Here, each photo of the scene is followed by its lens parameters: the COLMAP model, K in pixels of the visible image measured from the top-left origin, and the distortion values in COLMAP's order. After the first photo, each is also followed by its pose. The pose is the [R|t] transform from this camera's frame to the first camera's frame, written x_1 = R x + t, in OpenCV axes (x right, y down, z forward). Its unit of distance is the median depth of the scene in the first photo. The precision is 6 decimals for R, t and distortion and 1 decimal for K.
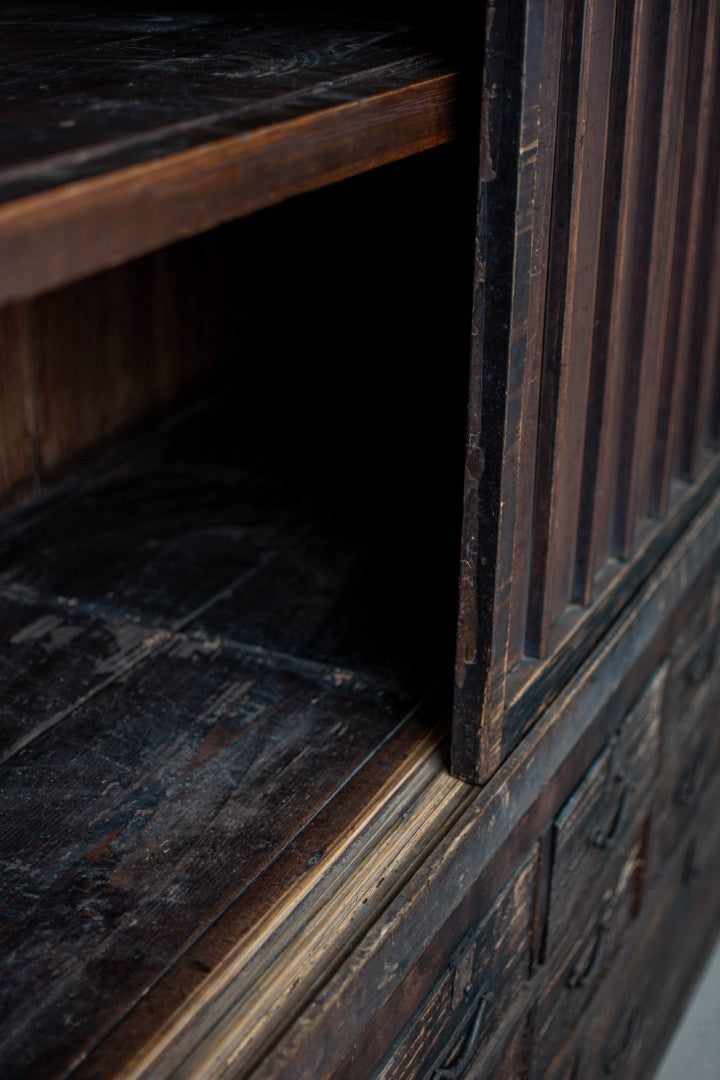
lens RADIAL K [[1664.3, 0, 360.0], [0, 1664.3, 540.0], [0, 0, 1]] dist [-0.193508, 0.157781]
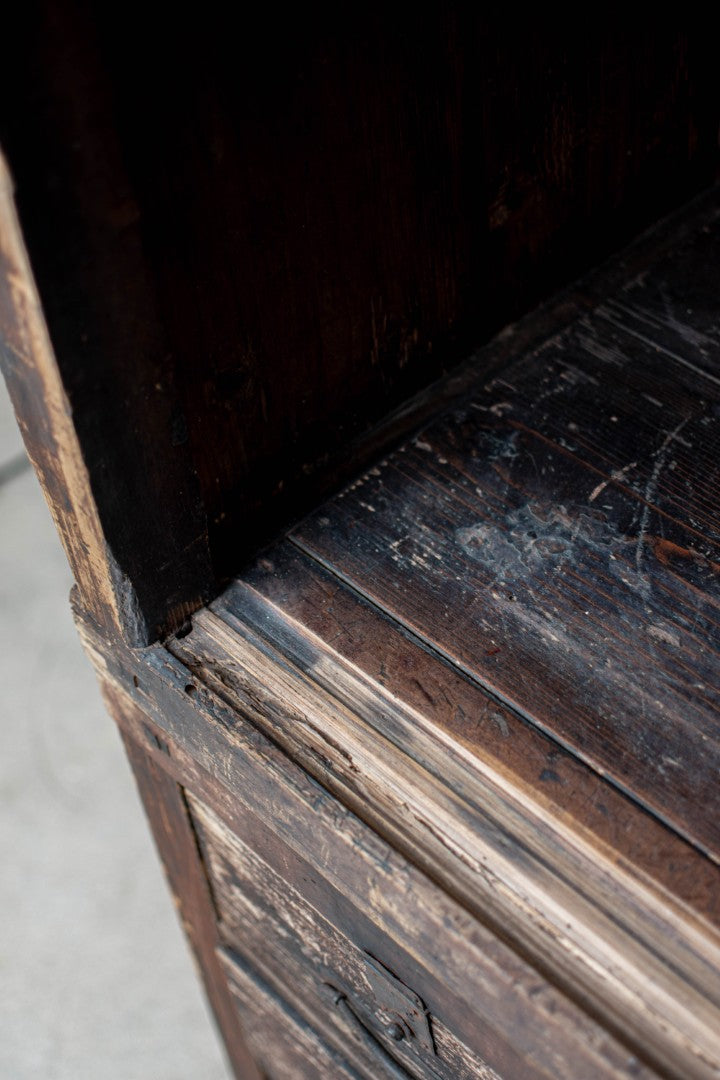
lens RADIAL K [[1664.3, 0, 360.0], [0, 1664.3, 540.0], [0, 0, 1]] dist [-0.193508, 0.157781]
pose [[-0.360132, 0.696553, -0.620580, 0.262636], [-0.306029, 0.540197, 0.783922, -0.301659], [0.881278, 0.472230, 0.018623, 0.758256]]
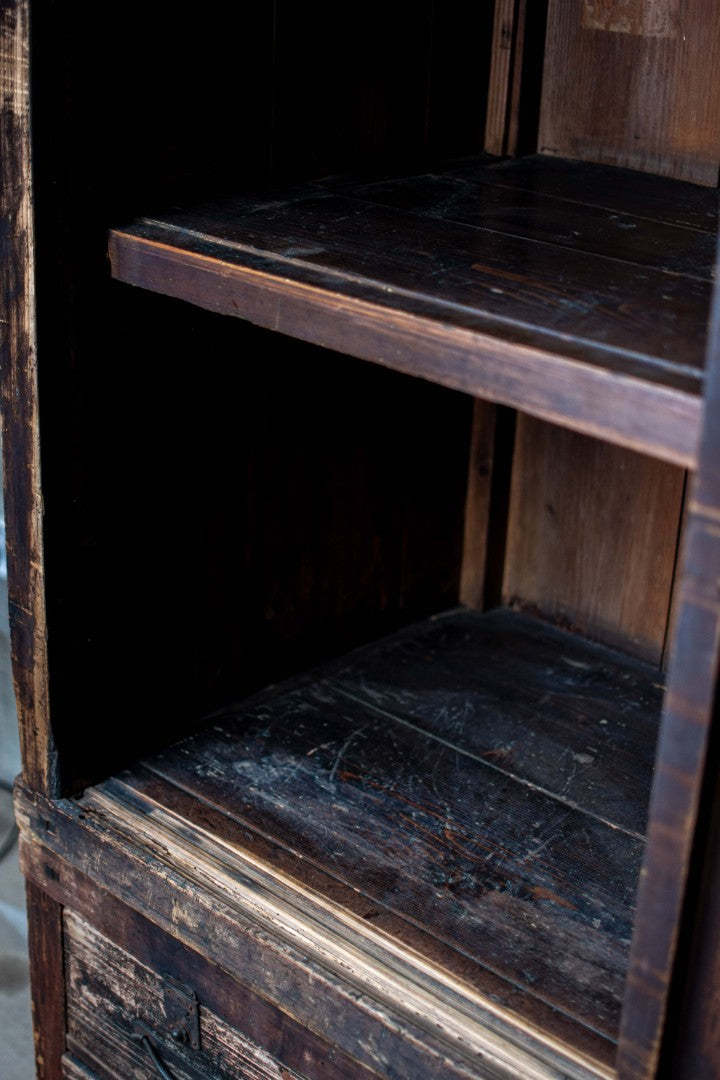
lens RADIAL K [[1664.3, 0, 360.0], [0, 1664.3, 540.0], [0, 0, 1]] dist [-0.193508, 0.157781]
pose [[-0.308267, 0.339247, -0.888754, 0.954896], [-0.426818, 0.785616, 0.447921, -0.548720], [0.850175, 0.517415, -0.097383, 0.952159]]
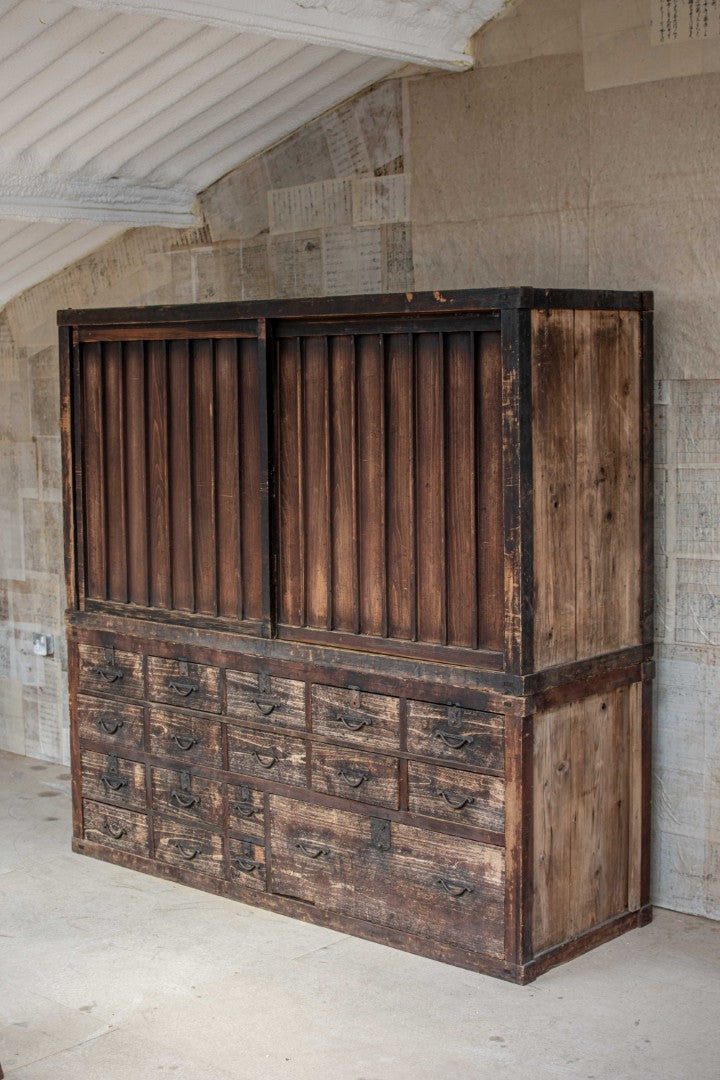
lens RADIAL K [[1646.1, 0, 357.6], [0, 1646.1, 538.6], [0, 0, 1]] dist [-0.182184, 0.148125]
pose [[-0.275775, 0.082545, -0.957671, 4.690179], [-0.383525, 0.904115, 0.188371, -1.191357], [0.881395, 0.419239, -0.217675, 2.580347]]
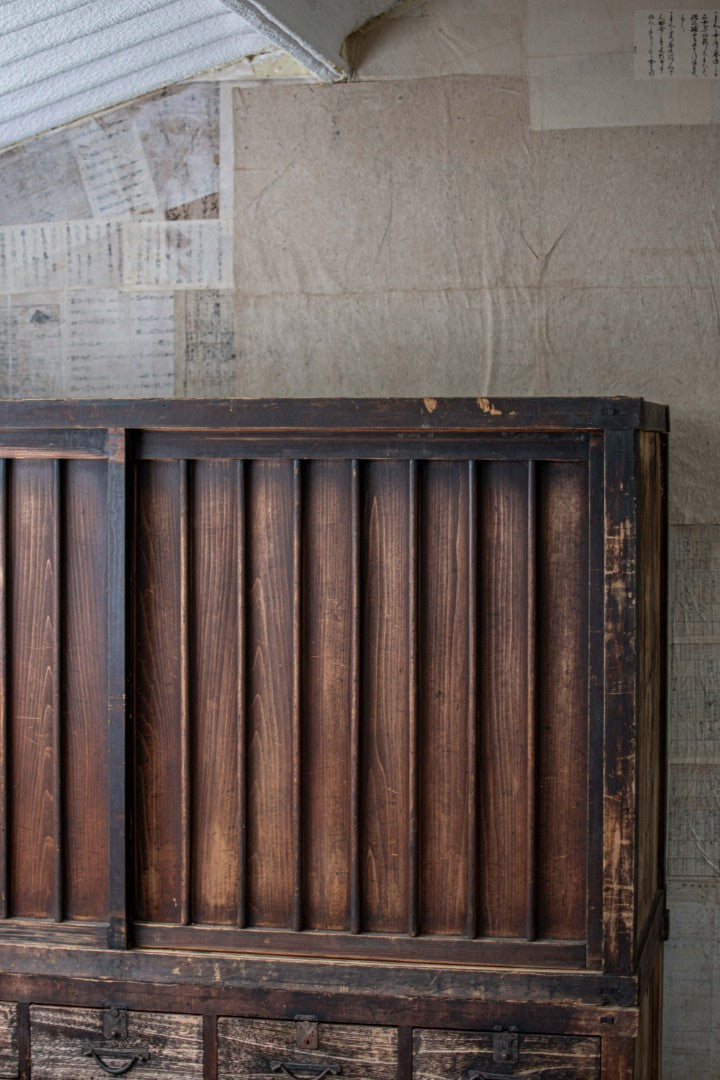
lens RADIAL K [[1709.5, 0, 614.2], [0, 1709.5, 537.7], [0, 0, 1]] dist [-0.062038, -0.073911]
pose [[0.326309, 0.011718, -0.945191, 3.332182], [-0.384411, 0.915150, -0.121365, -0.572114], [0.863569, 0.402944, 0.303126, 0.987890]]
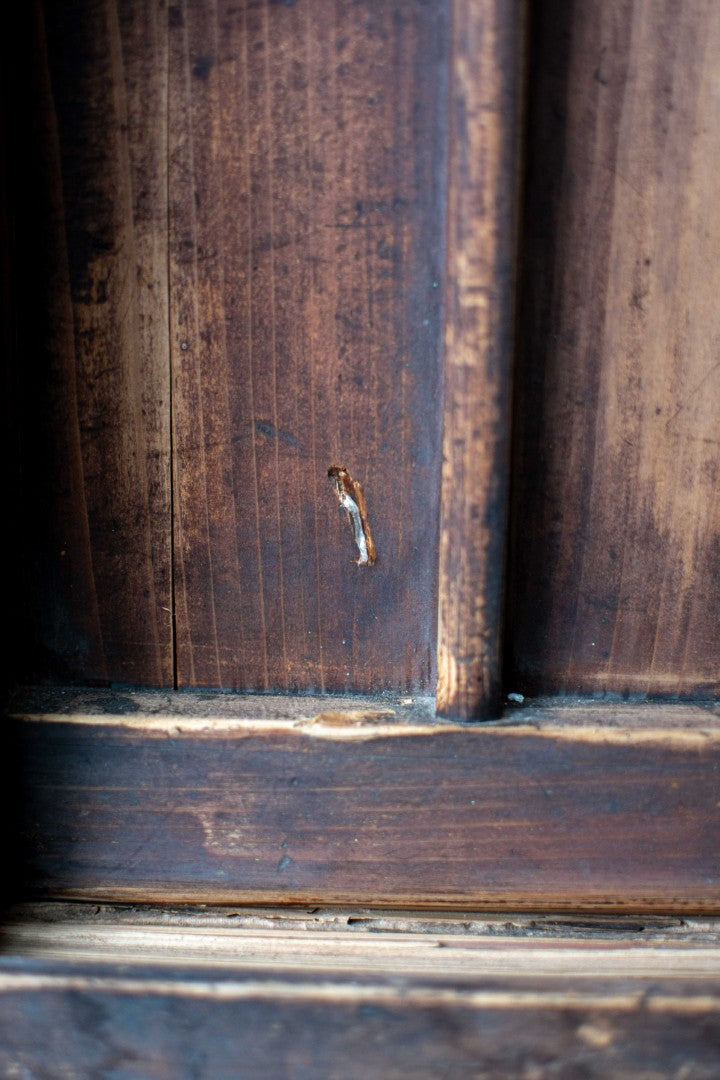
lens RADIAL K [[1794.5, 0, 360.0], [0, 1794.5, 540.0], [0, 0, 1]] dist [-0.240632, 0.159145]
pose [[0.413339, 0.209508, -0.886147, 0.546492], [-0.371458, 0.927311, 0.045975, -0.055699], [0.831366, 0.310164, 0.461117, 1.321159]]
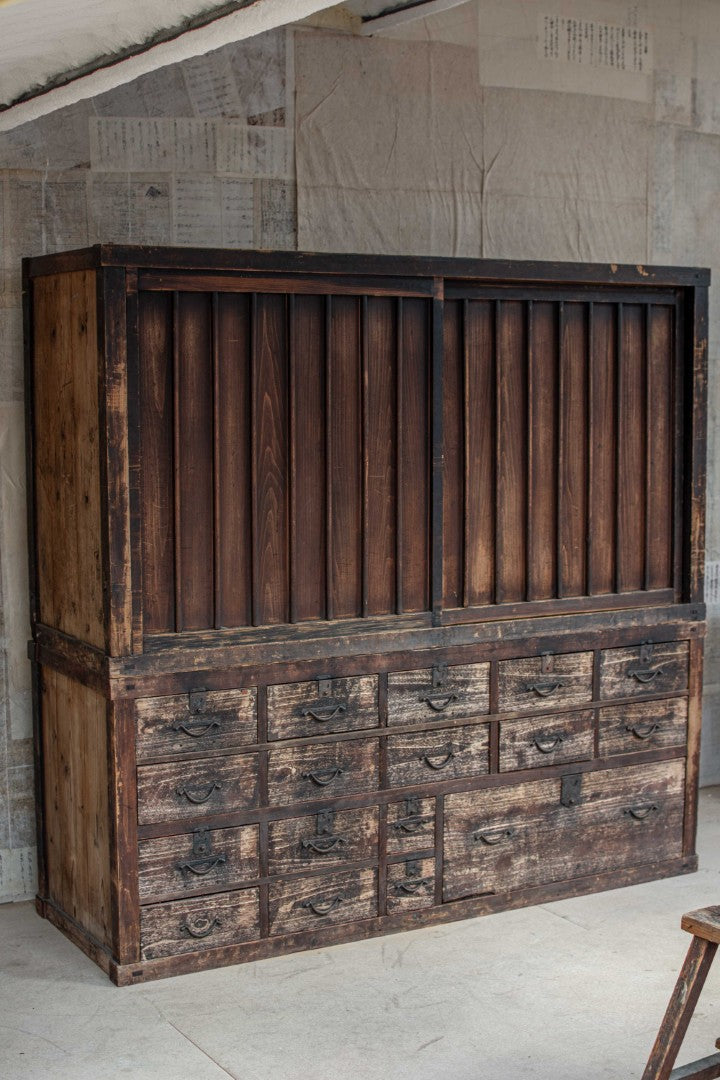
lens RADIAL K [[1664.3, 0, 360.0], [0, 1664.3, 540.0], [0, 0, 1]] dist [-0.193508, 0.157781]
pose [[0.825031, 0.035969, -0.563942, 2.528672], [-0.210432, 0.945751, -0.247534, 0.987969], [0.524445, 0.322895, 0.787843, -2.230042]]
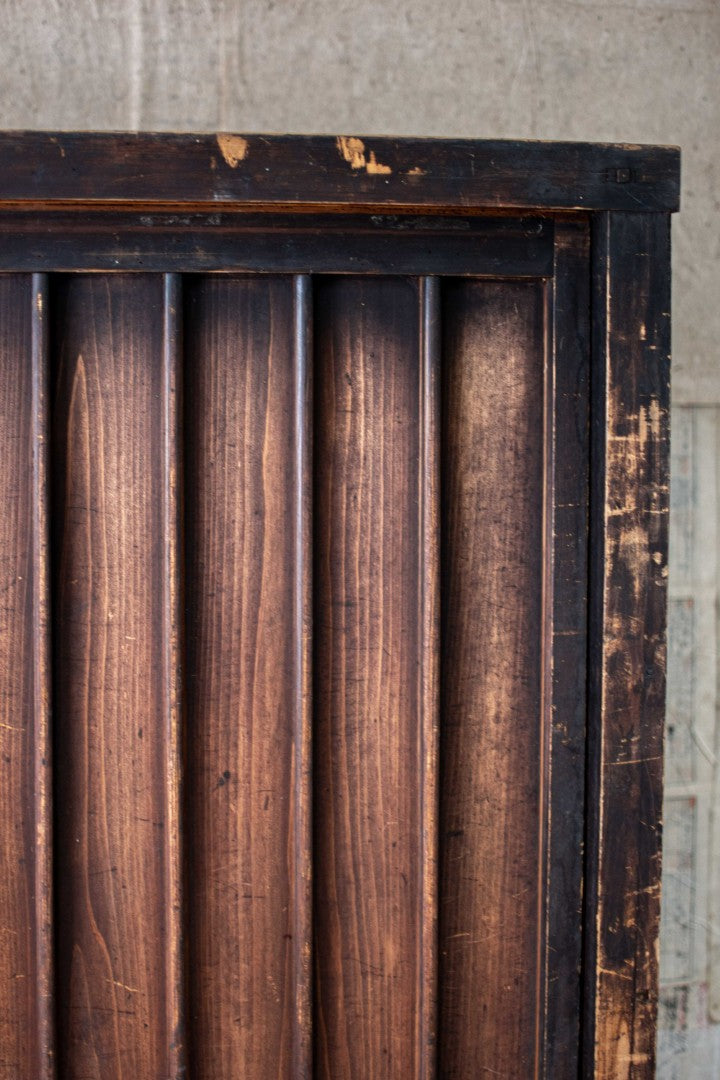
lens RADIAL K [[1748.0, 0, 342.6], [0, 1748.0, 394.4], [0, 0, 1]] dist [-0.149712, 0.035788]
pose [[0.578746, 0.009923, -0.815447, 1.628819], [-0.324628, 0.920091, -0.219202, -0.575307], [0.748111, 0.391579, 0.535720, 0.930883]]
